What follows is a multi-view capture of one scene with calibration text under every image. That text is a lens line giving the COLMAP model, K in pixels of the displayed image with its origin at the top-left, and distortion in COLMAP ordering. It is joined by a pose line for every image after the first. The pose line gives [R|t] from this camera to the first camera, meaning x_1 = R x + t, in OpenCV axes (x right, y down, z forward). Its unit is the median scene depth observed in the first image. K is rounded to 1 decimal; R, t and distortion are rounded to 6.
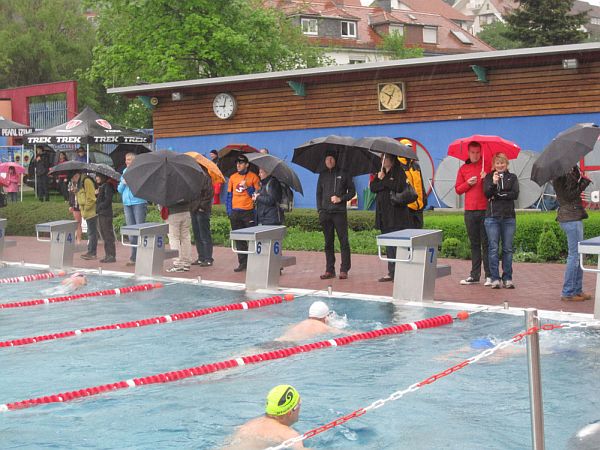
lens RADIAL K [[1026.7, 0, 300.0], [0, 1026.7, 225.2], [0, 0, 1]] dist [-0.152145, 0.000000]
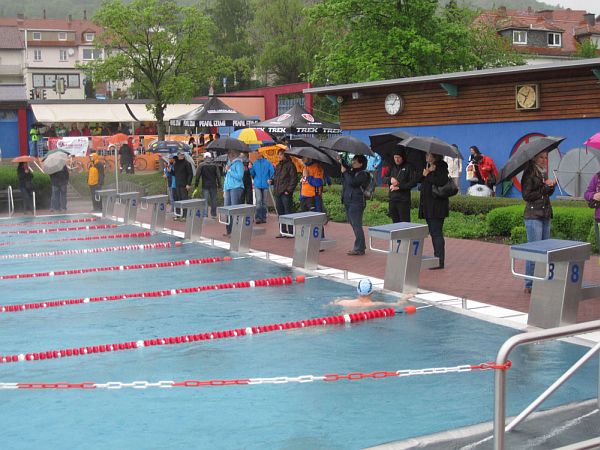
lens RADIAL K [[809.3, 0, 300.1], [0, 809.3, 225.0], [0, 0, 1]] dist [-0.131983, 0.000000]
pose [[0.957812, 0.042307, -0.284263, 0.088642], [-0.032078, 0.998663, 0.040545, -0.008982], [0.285599, -0.029716, 0.957889, 0.056026]]
